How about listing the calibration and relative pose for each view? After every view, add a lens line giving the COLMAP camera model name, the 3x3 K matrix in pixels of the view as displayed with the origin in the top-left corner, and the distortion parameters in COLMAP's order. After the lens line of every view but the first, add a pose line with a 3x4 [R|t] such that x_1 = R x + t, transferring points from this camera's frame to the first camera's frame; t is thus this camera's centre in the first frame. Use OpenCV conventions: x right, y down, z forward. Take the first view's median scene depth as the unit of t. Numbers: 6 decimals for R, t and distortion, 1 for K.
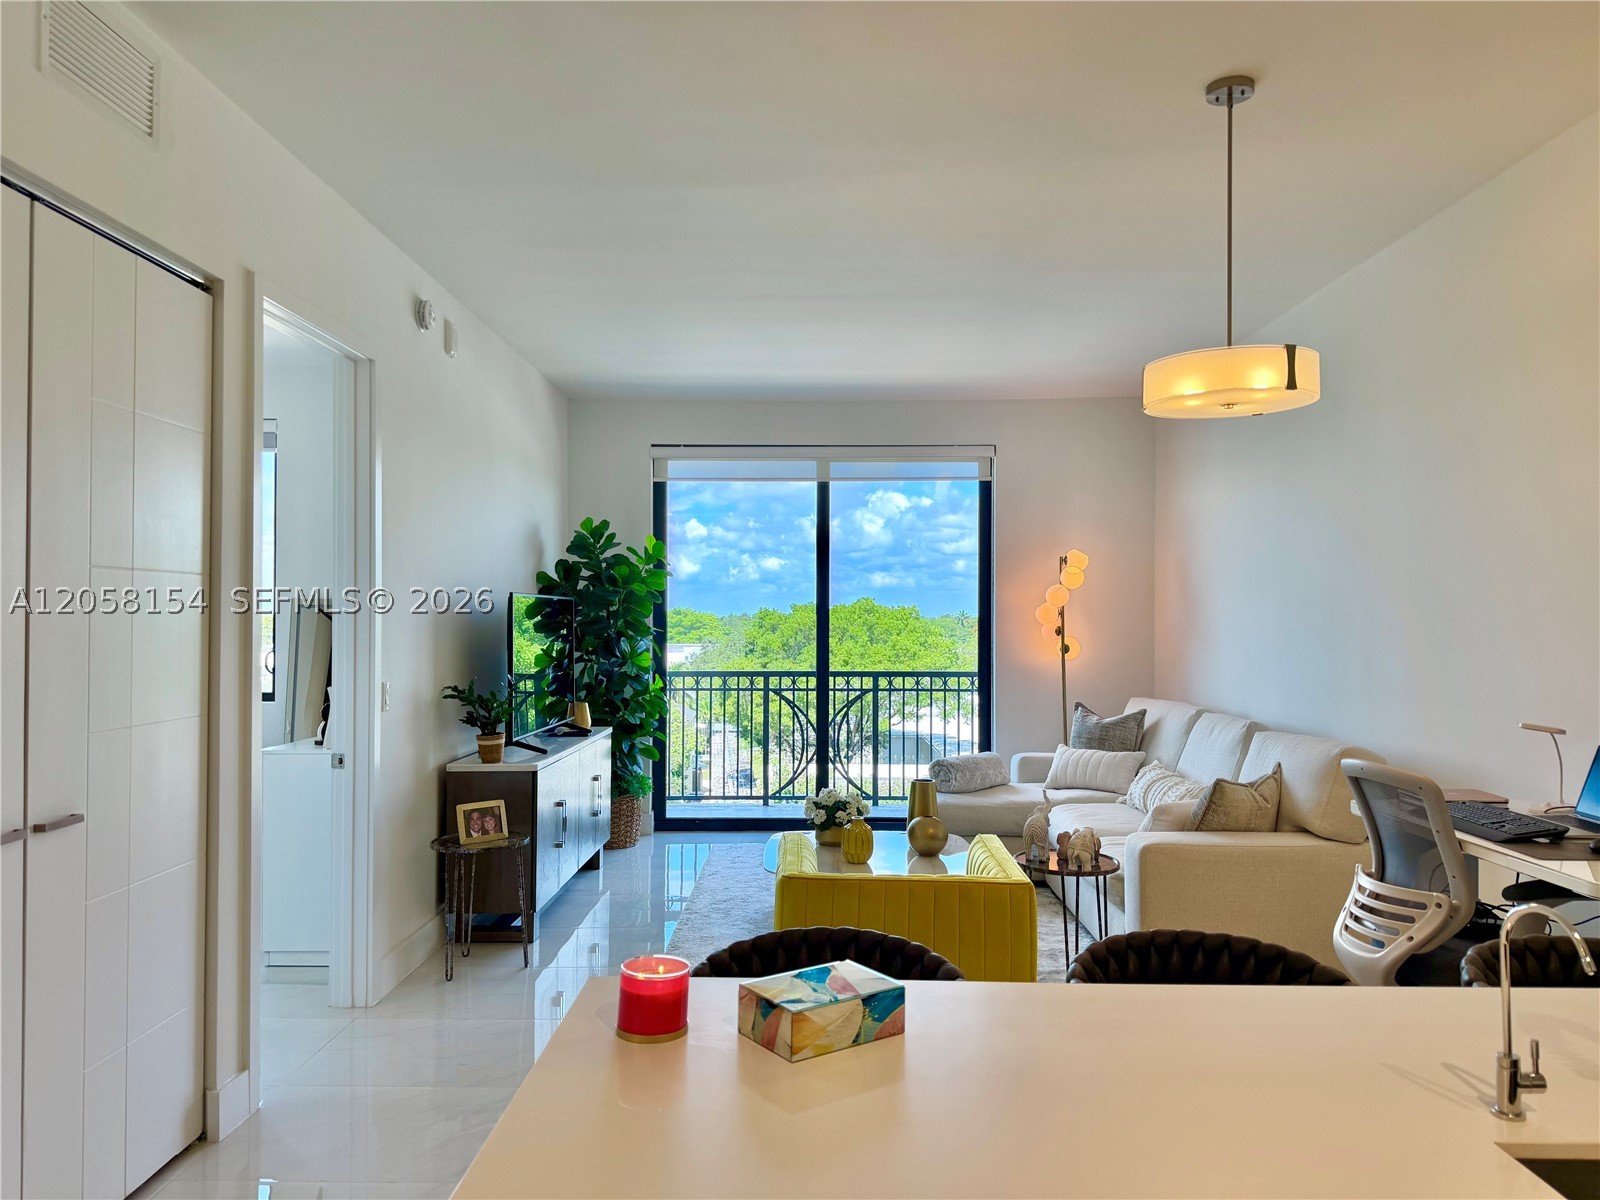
lens RADIAL K [[1113.6, 0, 803.5], [0, 1113.6, 606.1], [0, 0, 1]] dist [0.078530, -0.088000]
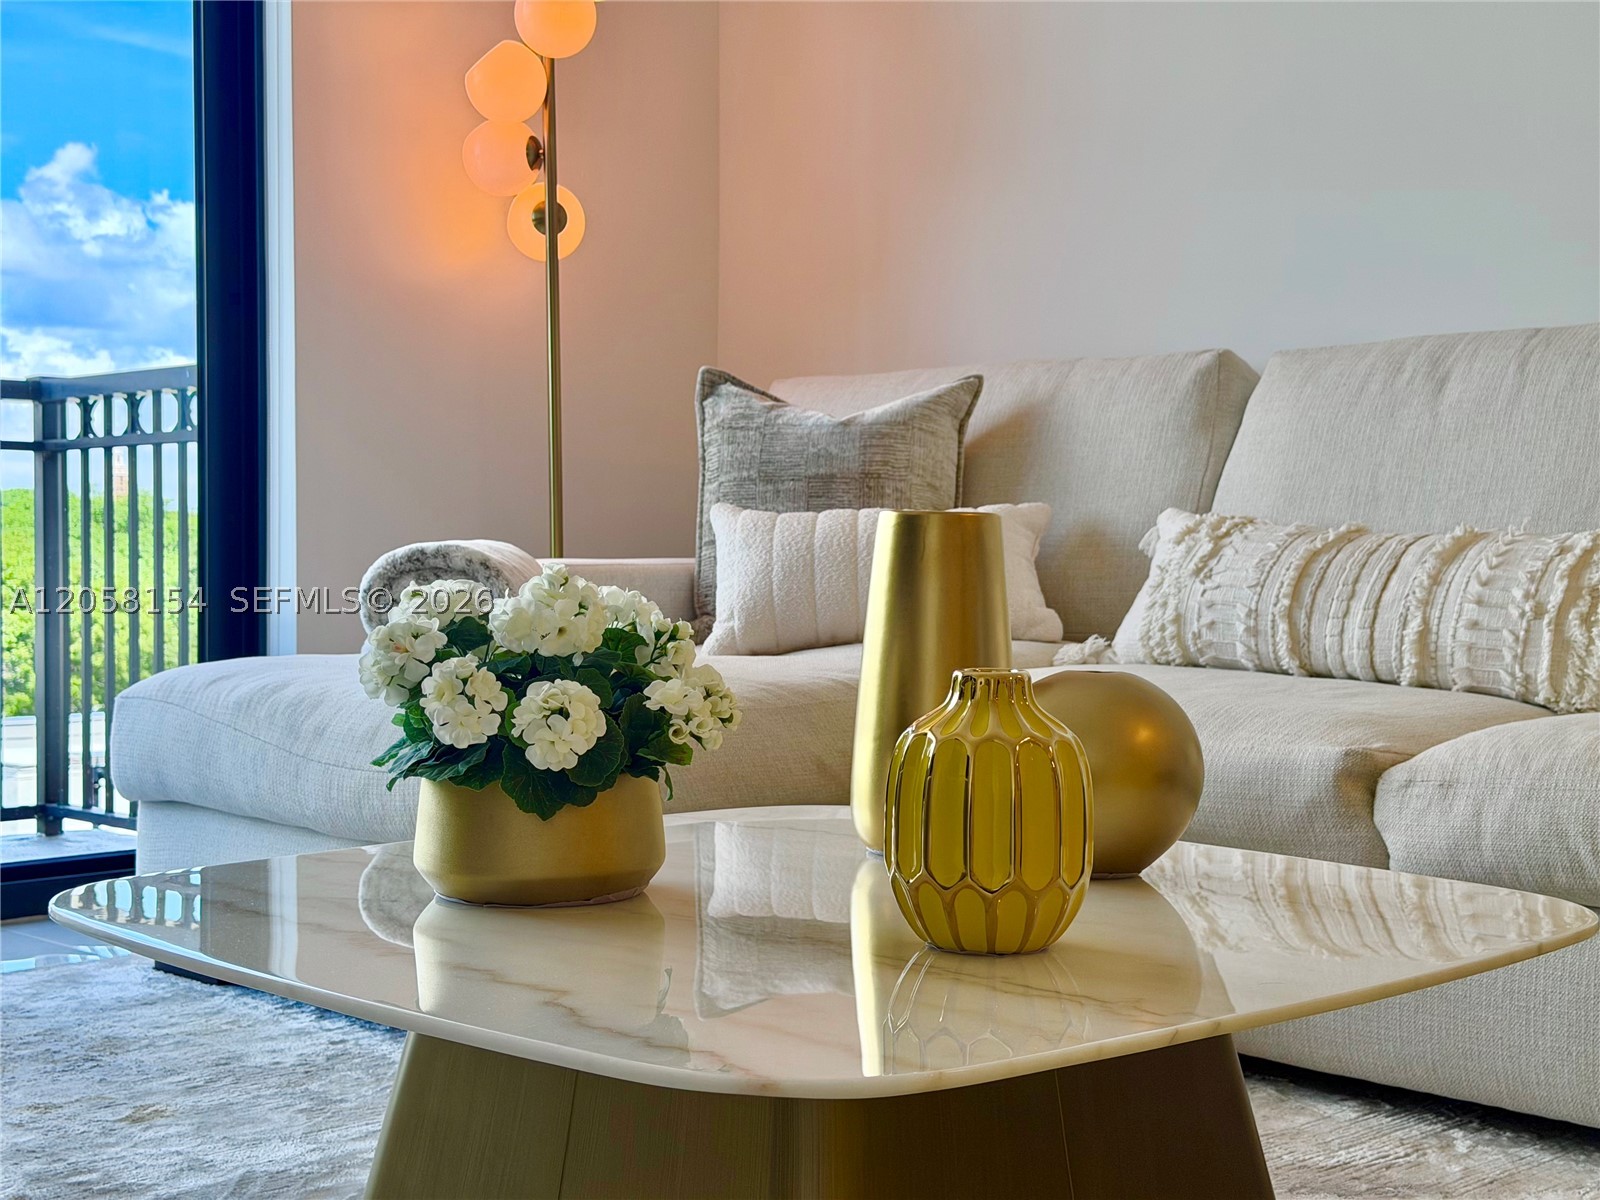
lens RADIAL K [[2274.8, 0, 800.0], [0, 2274.8, 600.0], [0, 0, 1]] dist [0.103088, -0.177707]
pose [[0.711961, -0.019914, 0.701936, -0.138397], [-0.009325, 0.999242, 0.037807, 0.116993], [-0.702157, -0.033462, 0.711235, 0.548220]]
